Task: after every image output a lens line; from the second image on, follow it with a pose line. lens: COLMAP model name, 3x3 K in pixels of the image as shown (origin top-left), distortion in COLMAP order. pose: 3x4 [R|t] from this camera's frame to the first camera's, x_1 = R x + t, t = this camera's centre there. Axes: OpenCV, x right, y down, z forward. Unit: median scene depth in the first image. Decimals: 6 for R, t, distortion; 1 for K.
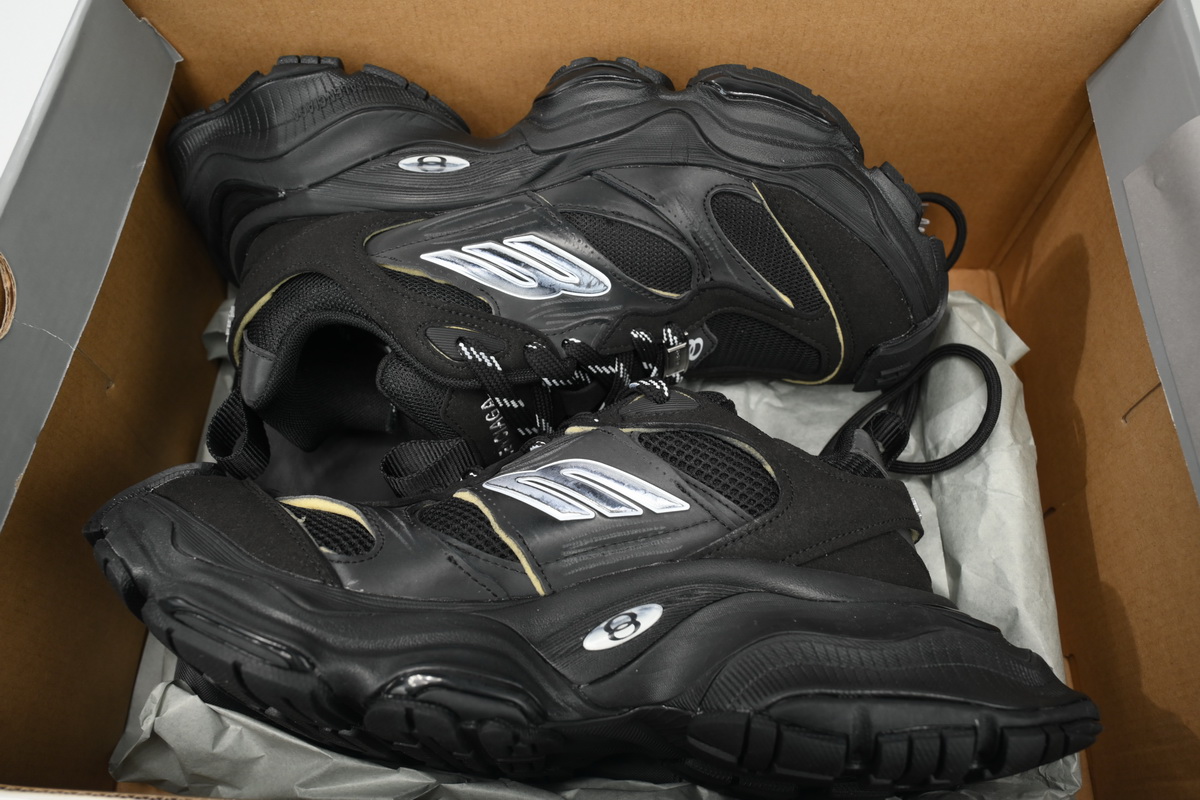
lens RADIAL K [[879.8, 0, 600.0], [0, 879.8, 400.0], [0, 0, 1]] dist [0.004902, 0.000955]
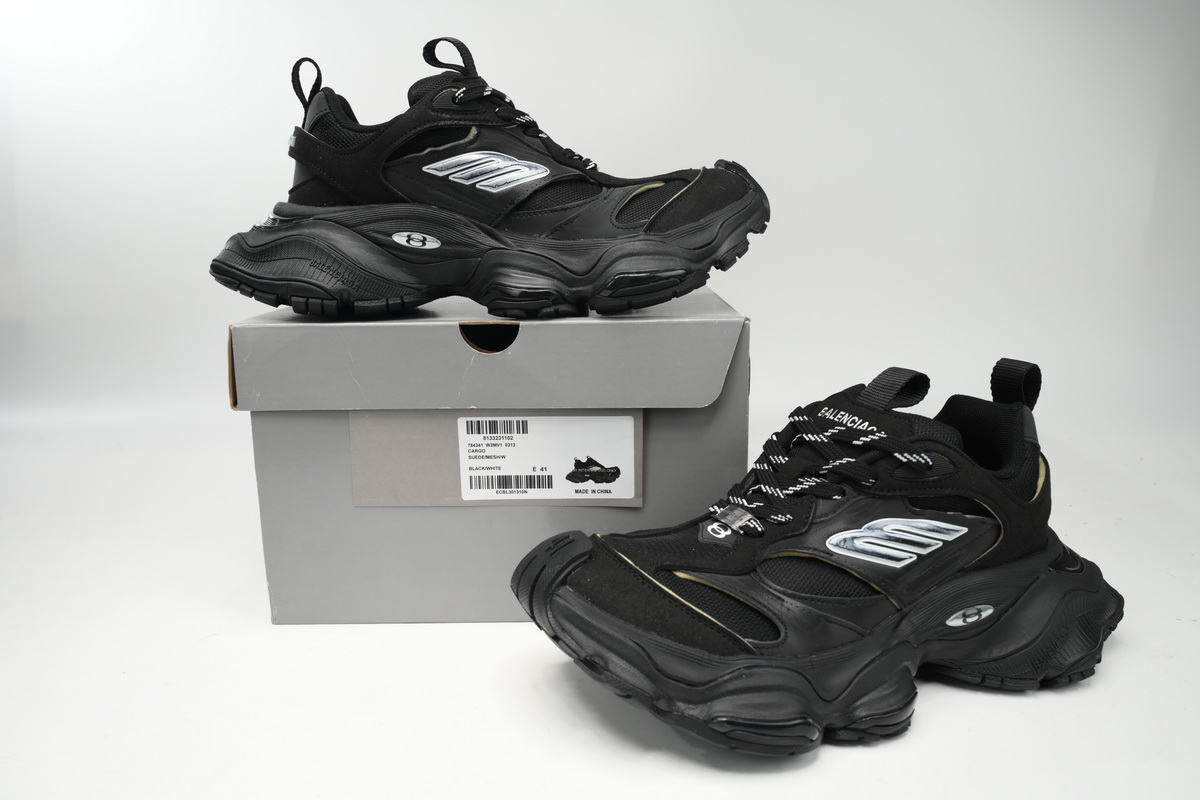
lens RADIAL K [[879.8, 0, 600.0], [0, 879.8, 400.0], [0, 0, 1]] dist [0.004902, 0.000955]
pose [[-0.937028, 0.164860, -0.307897, 0.651906], [-0.251188, -0.930629, 0.266148, -0.186873], [-0.242661, 0.326728, 0.913436, -0.122041]]
